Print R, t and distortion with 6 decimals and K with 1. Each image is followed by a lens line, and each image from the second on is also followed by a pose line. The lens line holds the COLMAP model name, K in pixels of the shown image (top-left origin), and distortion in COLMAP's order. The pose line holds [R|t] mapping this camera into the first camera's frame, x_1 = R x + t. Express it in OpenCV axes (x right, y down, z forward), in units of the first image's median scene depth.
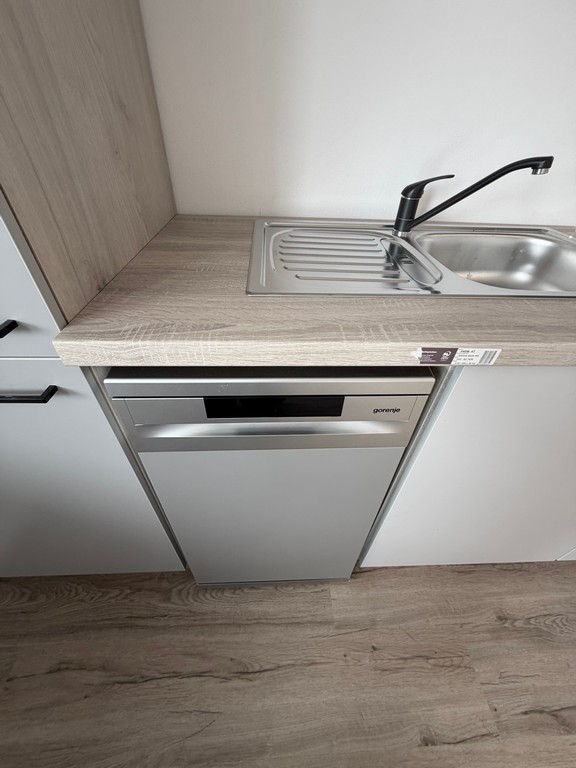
lens RADIAL K [[305.4, 0, 290.1], [0, 305.4, 384.2], [0, 0, 1]] dist [-0.000478, 0.000094]
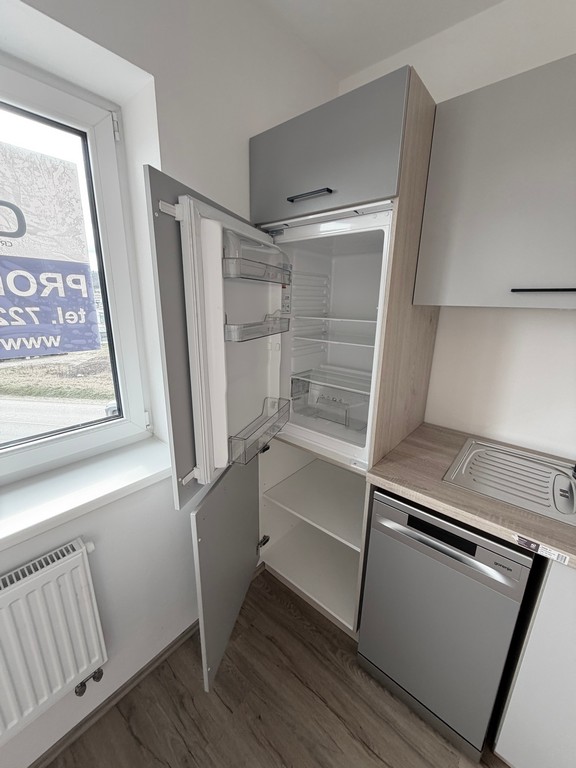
lens RADIAL K [[305.4, 0, 288.1], [0, 305.4, 382.7], [0, 0, 1]] dist [-0.000478, 0.000094]
pose [[0.723684, 0.154830, -0.672540, 0.266584], [-0.436729, 0.857305, -0.272574, 0.121643], [0.534369, 0.490975, 0.688036, -0.909939]]
